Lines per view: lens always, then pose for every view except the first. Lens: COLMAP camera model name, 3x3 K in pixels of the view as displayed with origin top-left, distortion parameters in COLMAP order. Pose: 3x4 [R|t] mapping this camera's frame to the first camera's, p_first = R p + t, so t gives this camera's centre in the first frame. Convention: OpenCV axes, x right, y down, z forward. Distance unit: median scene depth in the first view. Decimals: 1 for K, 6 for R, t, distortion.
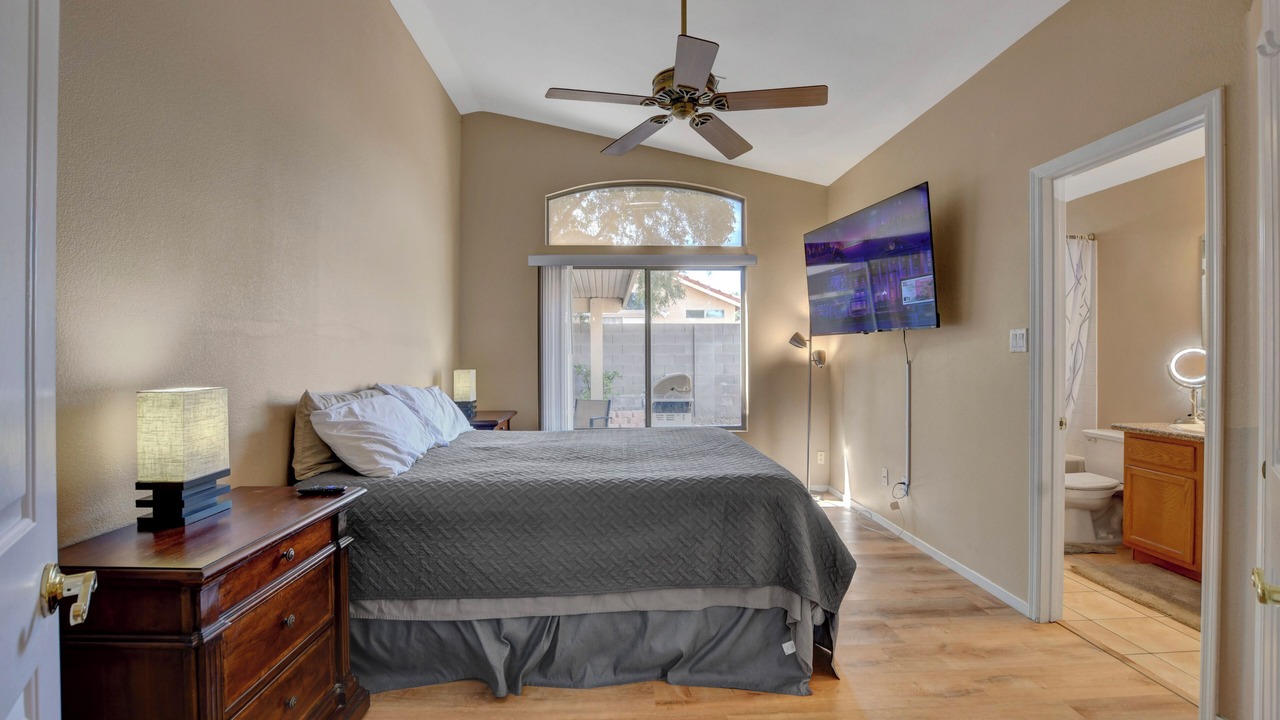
lens RADIAL K [[590.8, 0, 629.3], [0, 590.8, 357.1], [0, 0, 1]] dist [-0.029317, 0.001041]
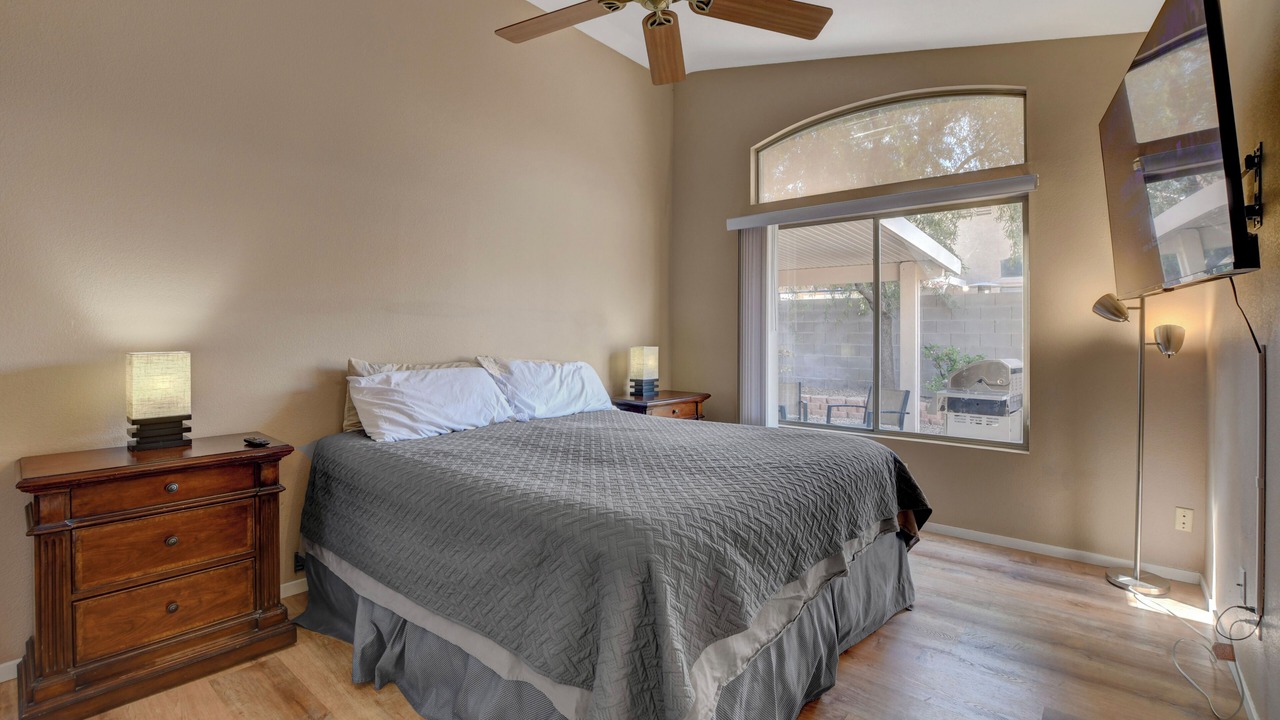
lens RADIAL K [[590.8, 0, 610.0], [0, 590.8, 331.1], [0, 0, 1]] dist [-0.029317, 0.001041]
pose [[0.730701, 0.004167, -0.682685, 0.305992], [-0.009186, 0.999951, -0.003728, 0.000119], [0.682635, 0.008995, 0.730704, 0.239327]]
